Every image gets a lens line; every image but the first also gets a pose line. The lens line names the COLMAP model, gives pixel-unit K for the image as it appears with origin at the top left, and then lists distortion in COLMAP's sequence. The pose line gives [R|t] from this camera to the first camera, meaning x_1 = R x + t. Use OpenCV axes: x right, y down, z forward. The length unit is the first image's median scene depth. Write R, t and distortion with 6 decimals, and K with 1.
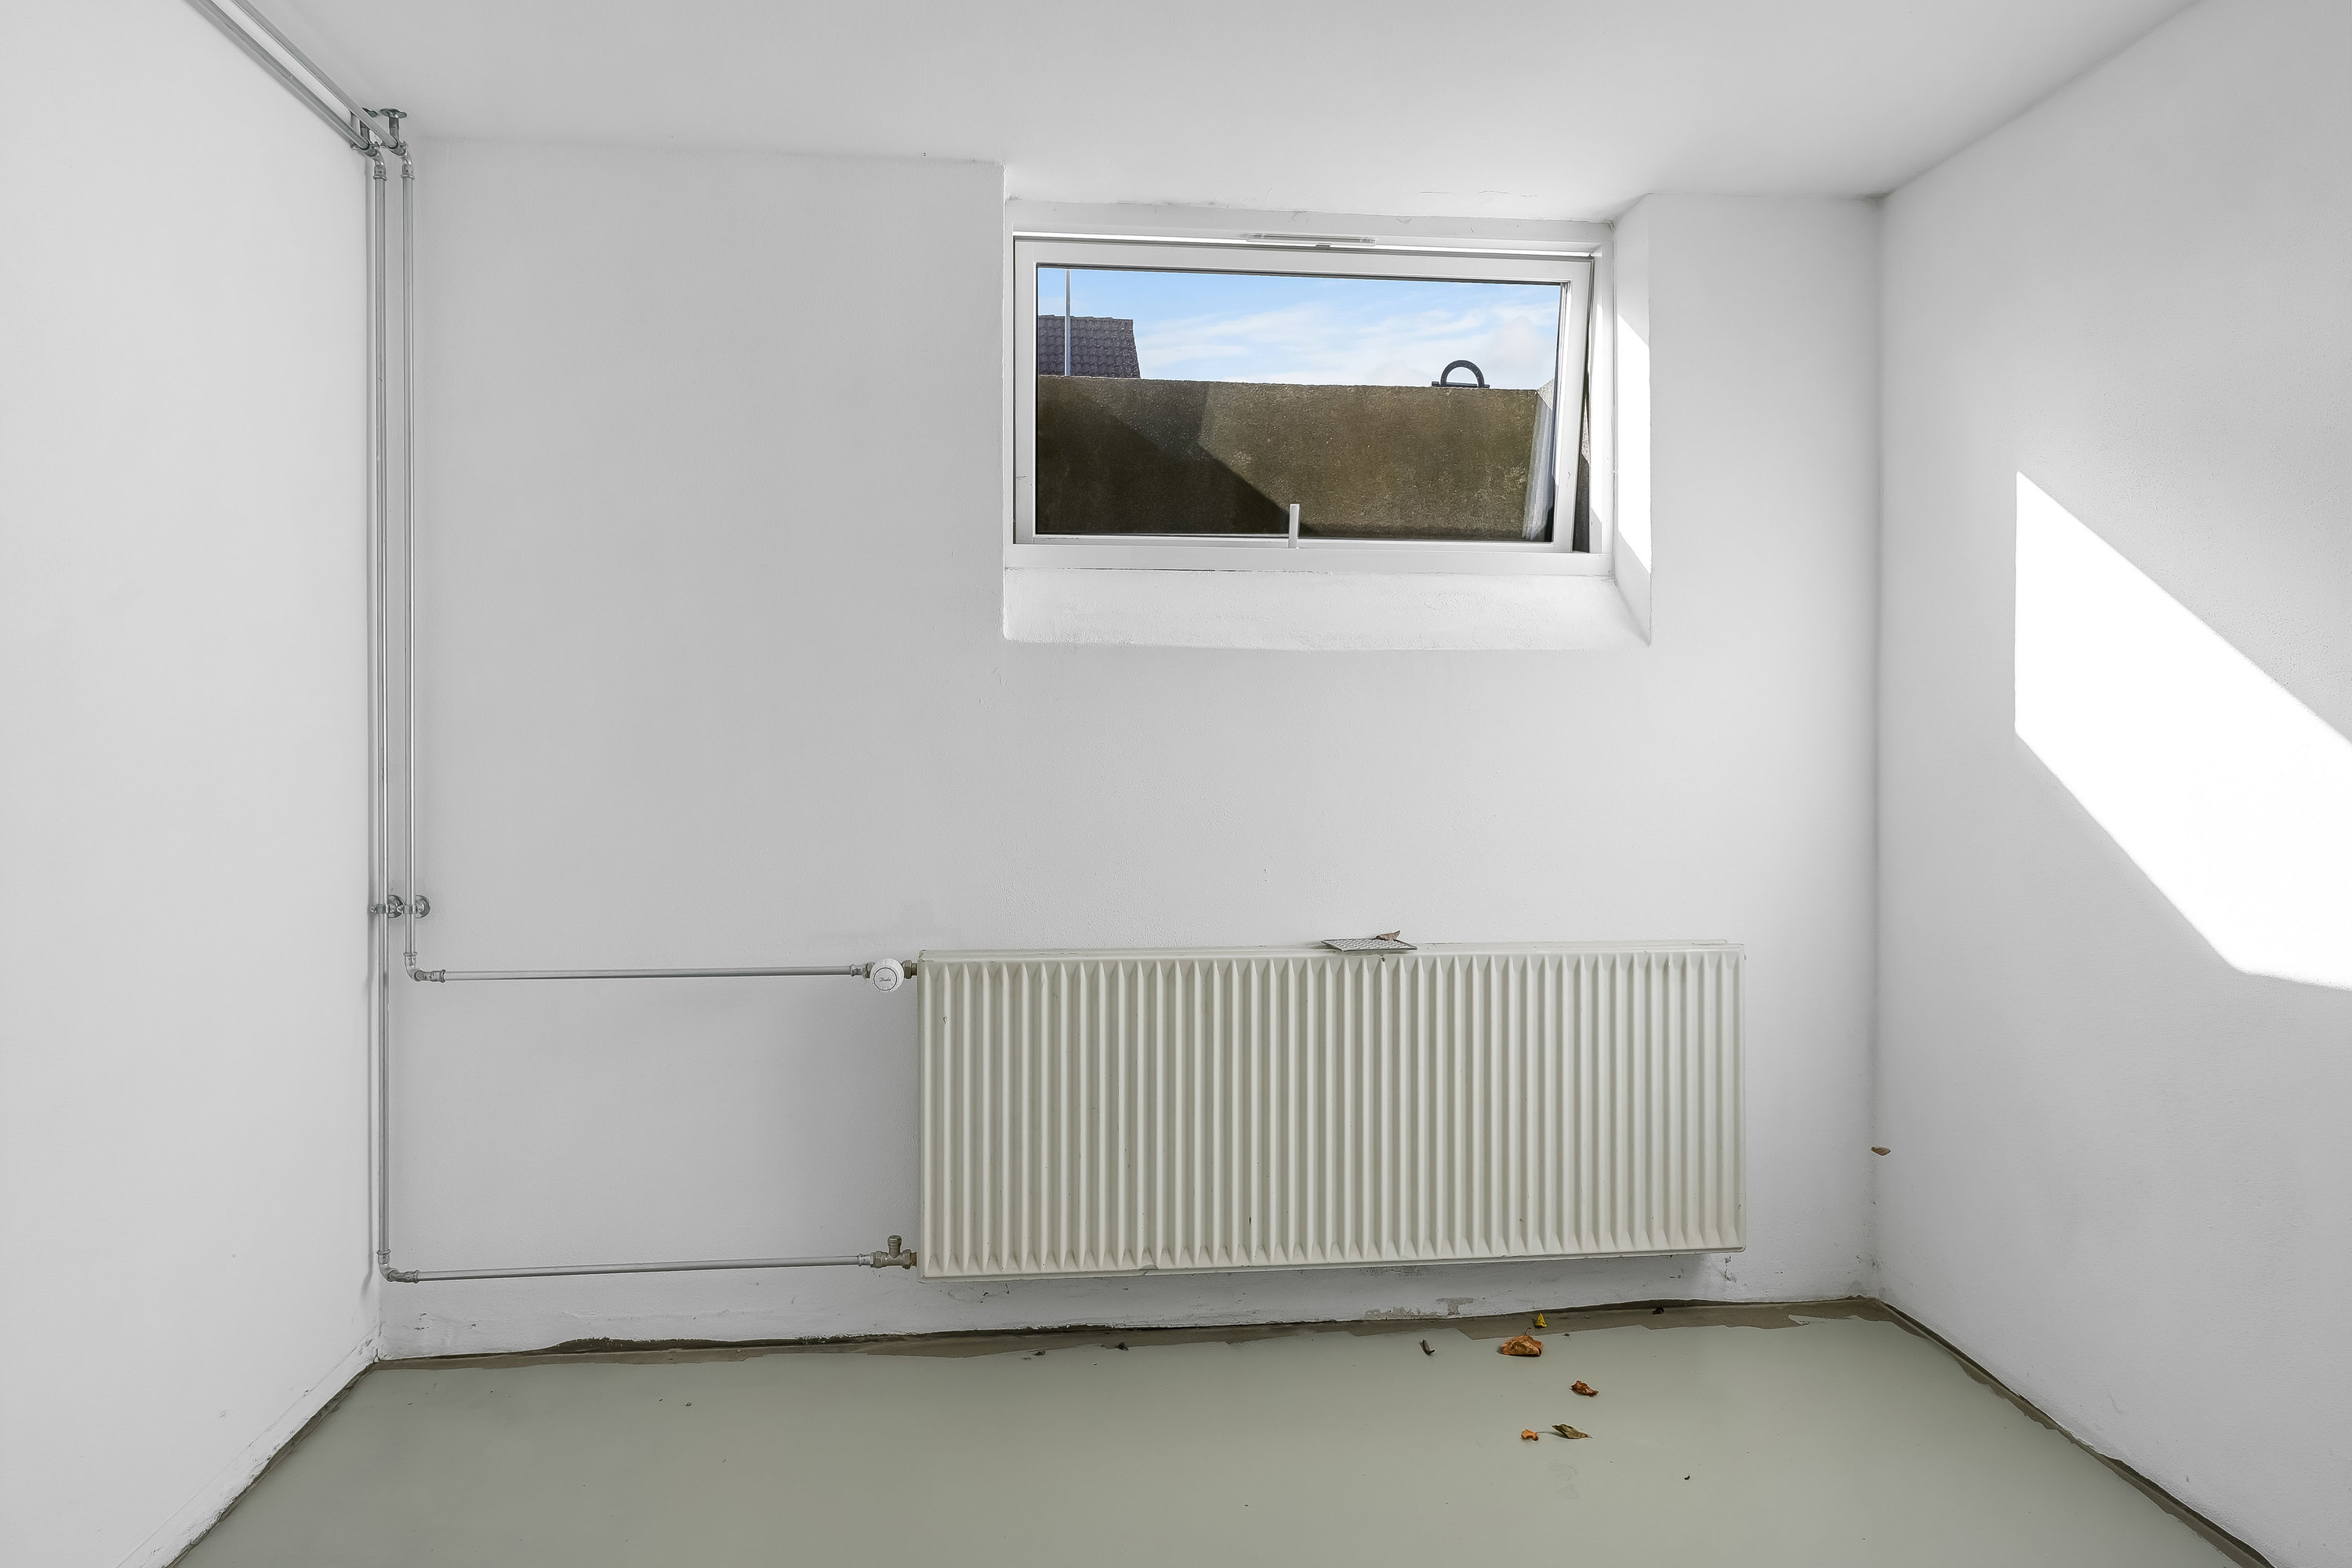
lens RADIAL K [[1557.5, 0, 1184.9], [0, 1557.5, 793.5], [0, 0, 1]] dist [0.019479, -0.000408]
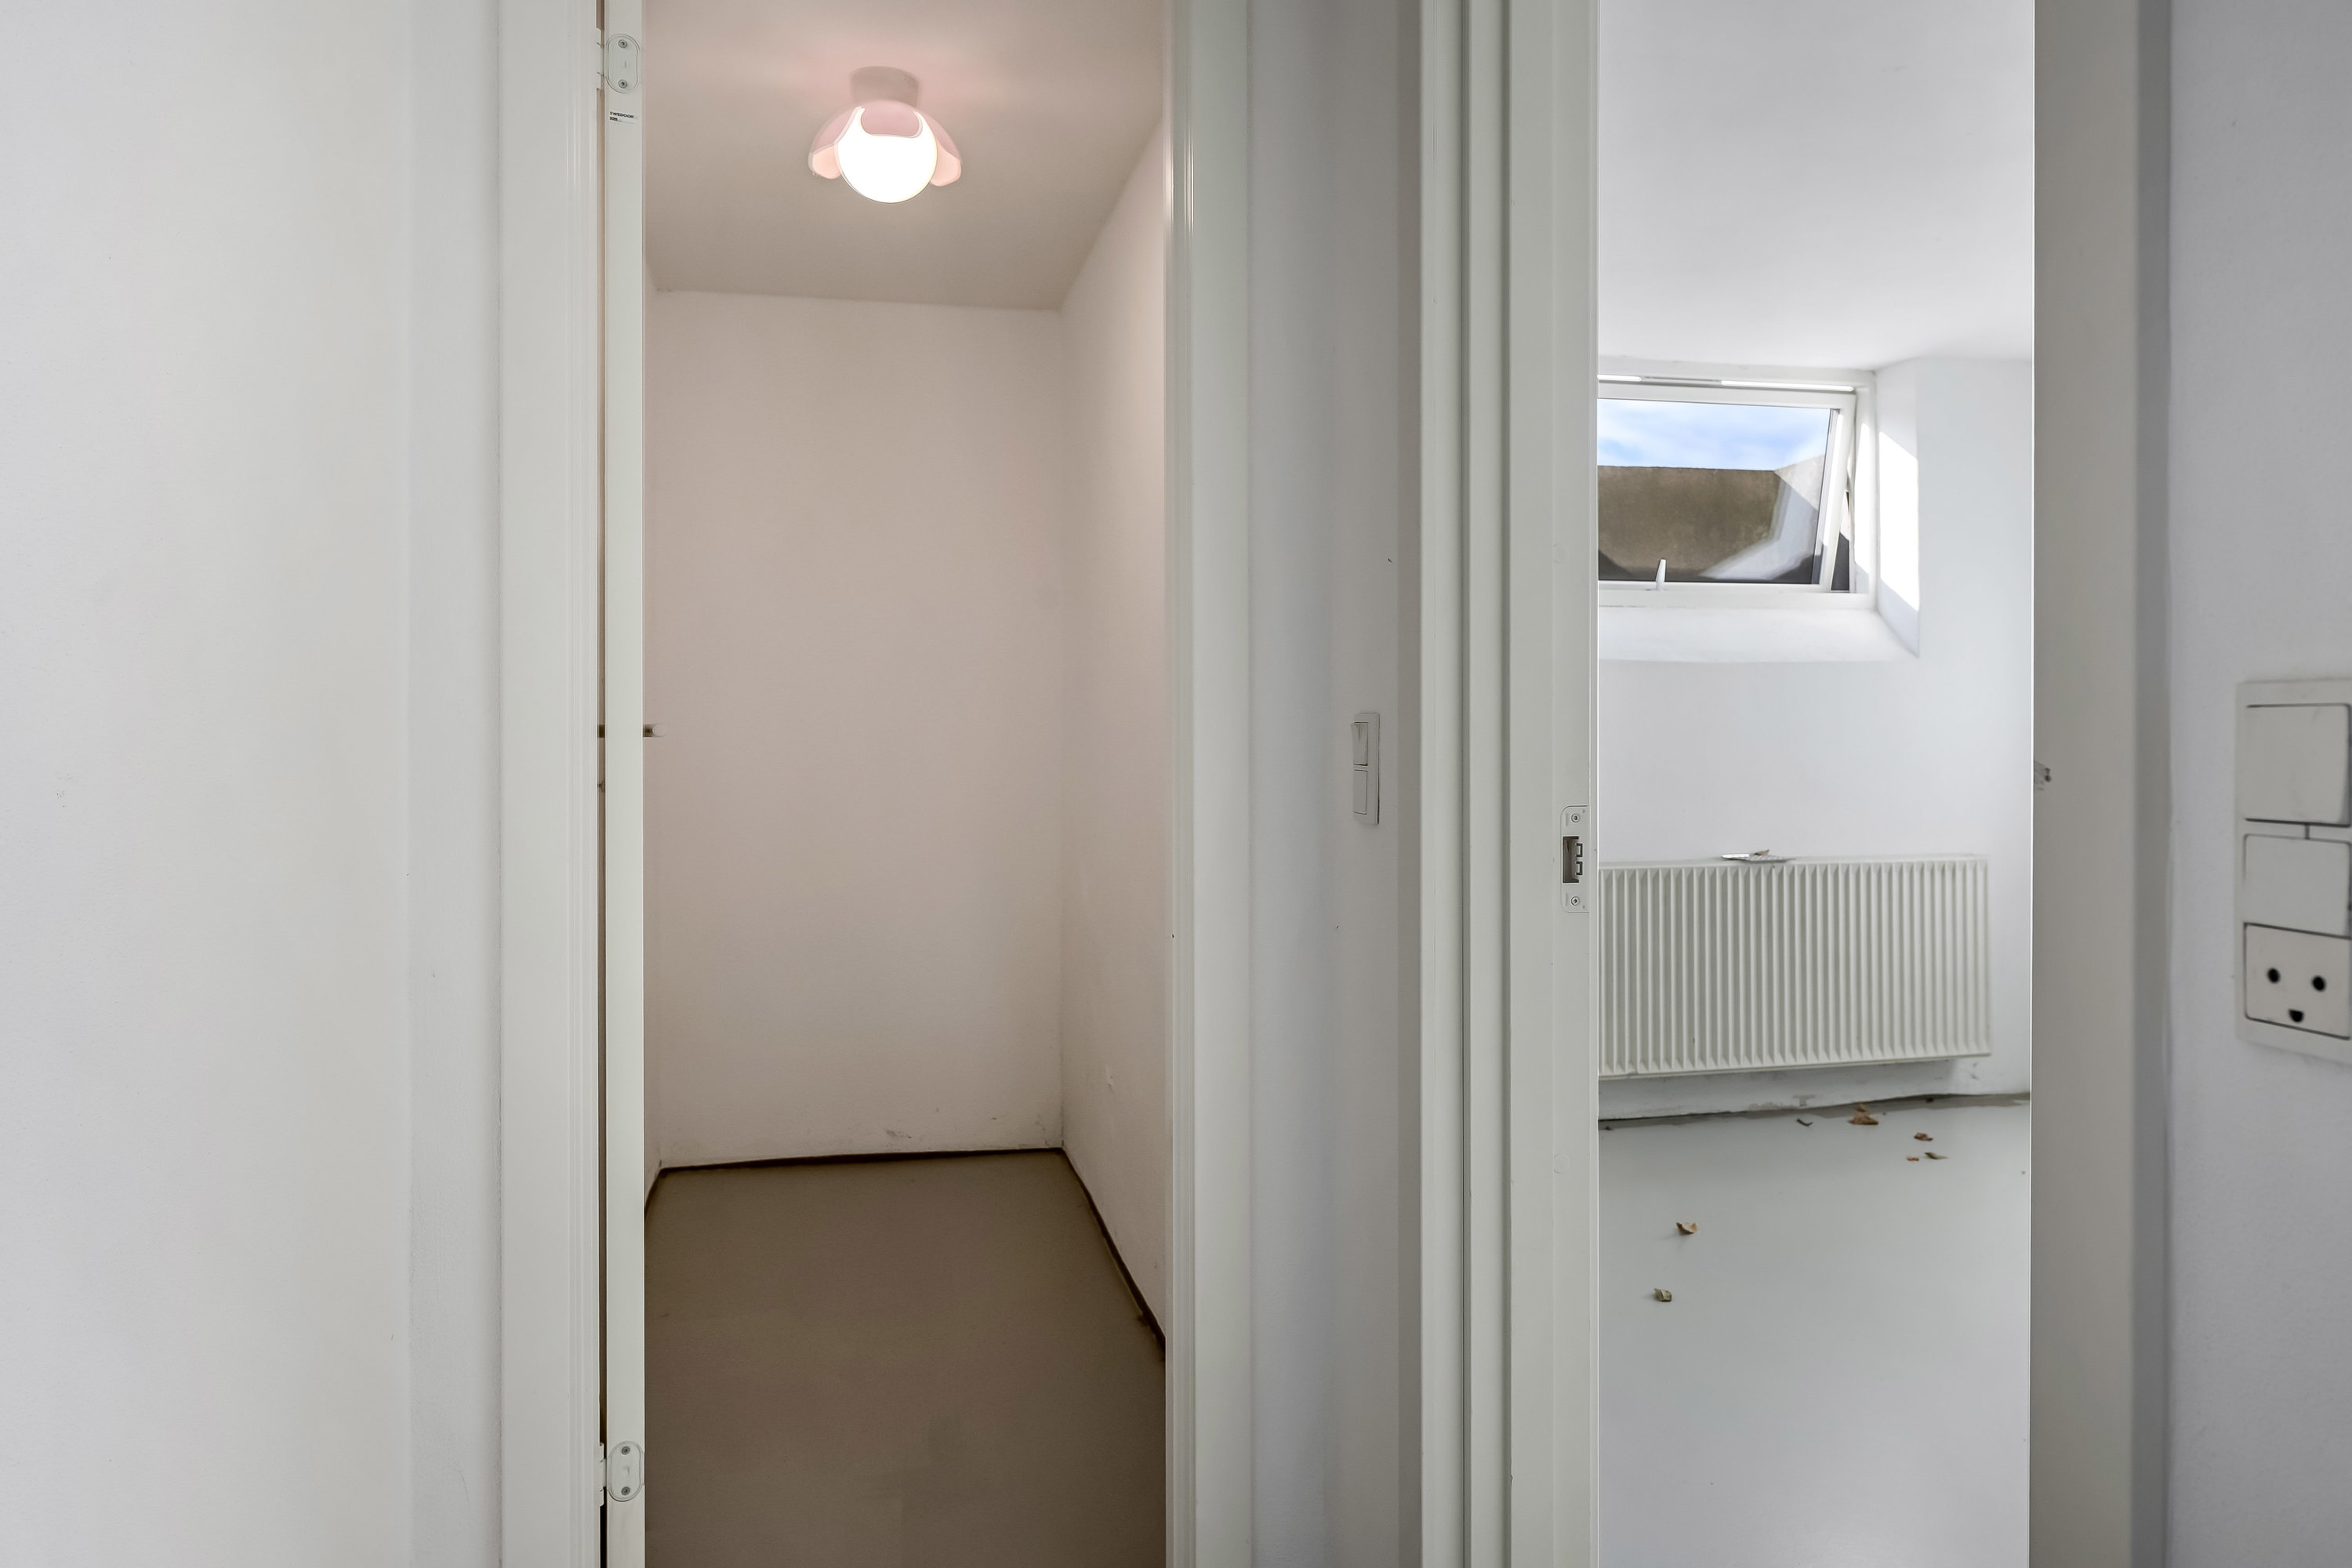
lens RADIAL K [[1557.5, 0, 1168.3], [0, 1557.5, 761.9], [0, 0, 1]] dist [0.019479, -0.000408]
pose [[0.994659, -0.007369, 0.102957, -0.595612], [0.007741, 0.999965, -0.003212, 0.004442], [-0.102930, 0.003992, 0.994681, -0.437015]]
